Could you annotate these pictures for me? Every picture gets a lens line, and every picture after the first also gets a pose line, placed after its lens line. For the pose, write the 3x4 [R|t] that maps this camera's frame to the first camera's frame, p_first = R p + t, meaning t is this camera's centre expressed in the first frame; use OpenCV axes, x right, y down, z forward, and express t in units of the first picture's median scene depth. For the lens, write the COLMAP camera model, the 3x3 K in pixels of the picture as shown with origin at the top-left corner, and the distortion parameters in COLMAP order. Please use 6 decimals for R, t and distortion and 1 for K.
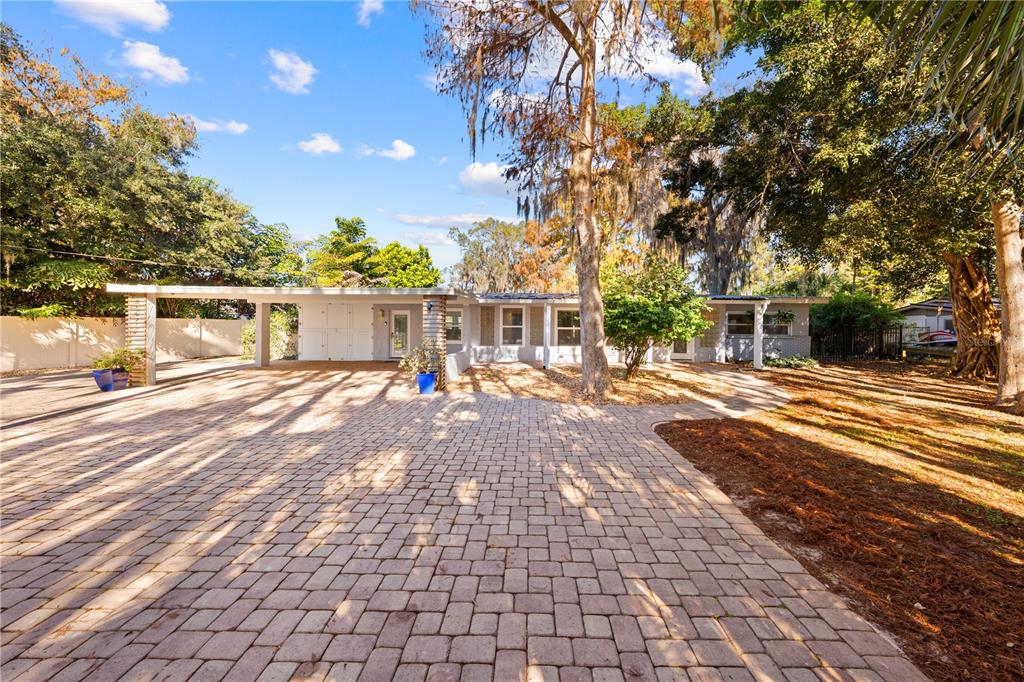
lens RADIAL K [[344.2, 0, 513.4], [0, 344.2, 335.3], [0, 0, 1]] dist [-0.000689, -0.000010]
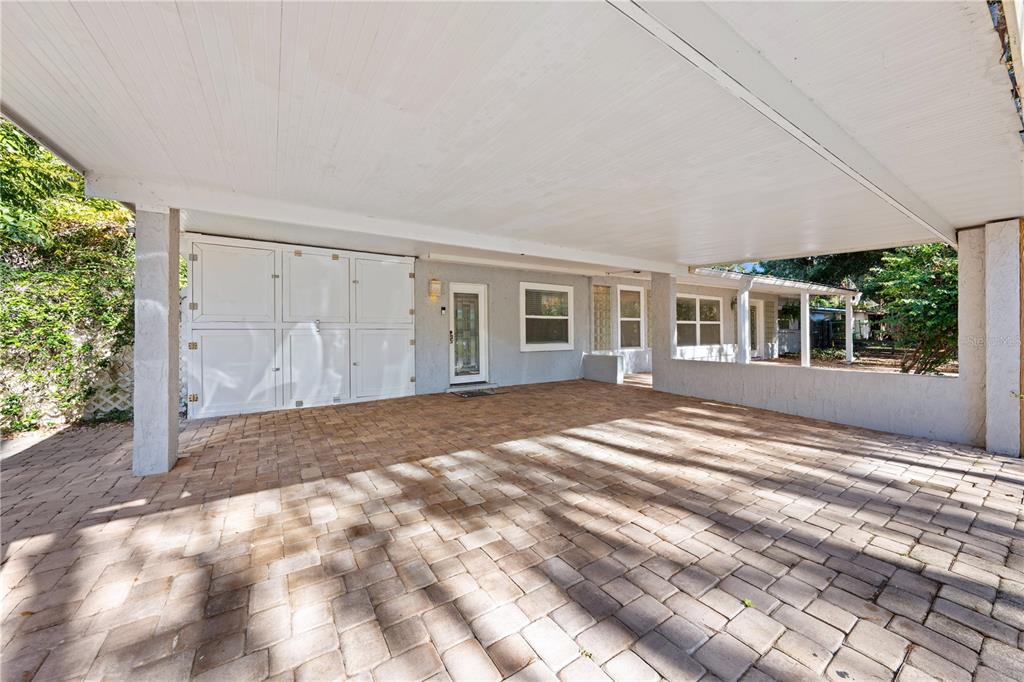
lens RADIAL K [[382.5, 0, 526.2], [0, 382.5, 337.1], [0, 0, 1]] dist [0.000195, -0.000016]
pose [[0.819266, -0.021331, 0.573017, -0.571102], [0.025635, 0.999671, 0.000561, 0.003290], [-0.572840, 0.014230, 0.819543, 0.522550]]
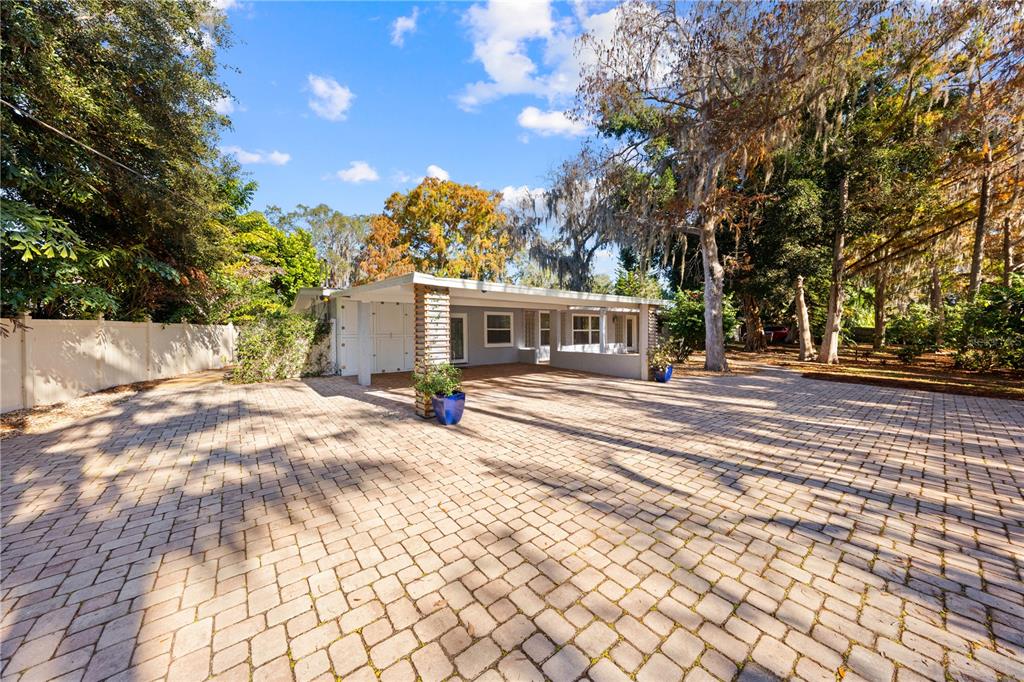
lens RADIAL K [[344.2, 0, 513.4], [0, 344.2, 335.3], [0, 0, 1]] dist [-0.000689, -0.000010]
pose [[0.782667, -0.020435, 0.622105, -0.804261], [0.023648, 0.999716, 0.003086, -0.011466], [-0.621991, 0.012296, 0.782928, 0.165024]]
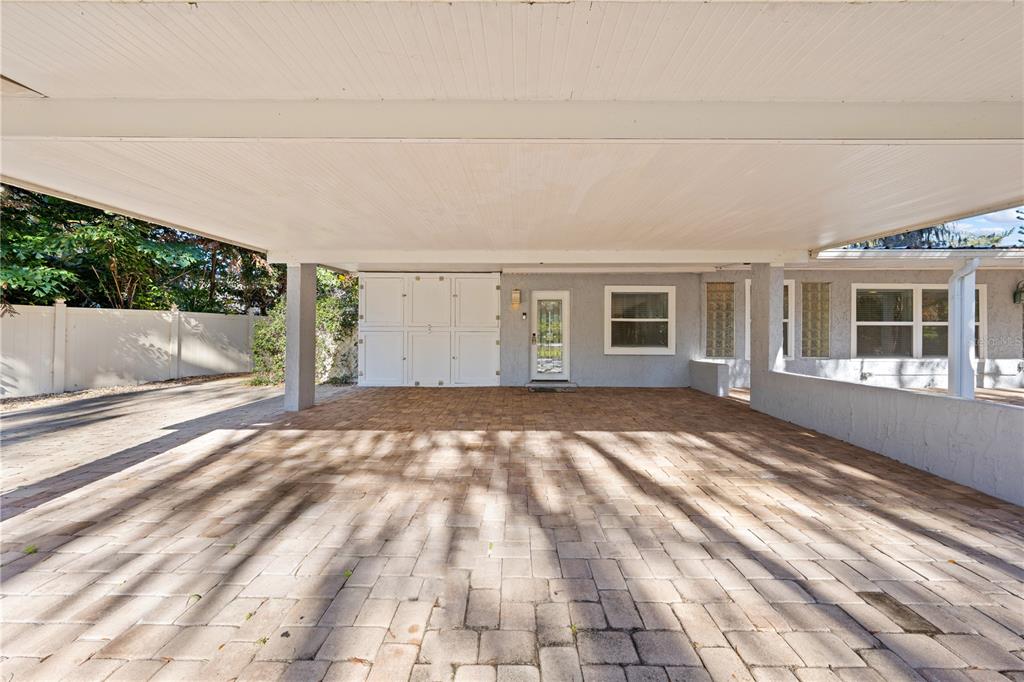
lens RADIAL K [[344.2, 0, 513.4], [0, 344.2, 335.3], [0, 0, 1]] dist [-0.000689, -0.000010]
pose [[0.999969, -0.004804, -0.006206, -0.384419], [0.004684, 0.999806, -0.019144, 0.005480], [0.006297, 0.019114, 0.999797, 0.472534]]
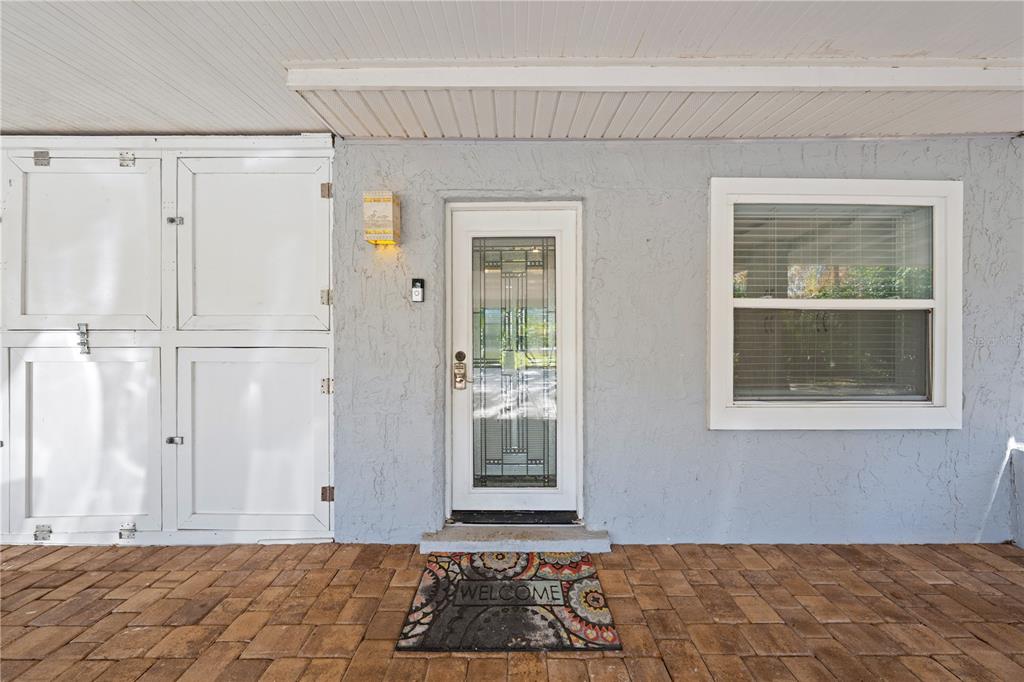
lens RADIAL K [[344.2, 0, 513.4], [0, 344.2, 335.3], [0, 0, 1]] dist [-0.000689, -0.000010]
pose [[0.999957, -0.009148, 0.001200, -0.330994], [0.009155, 0.999939, -0.006133, -0.014024], [-0.001144, 0.006144, 0.999980, 0.854413]]
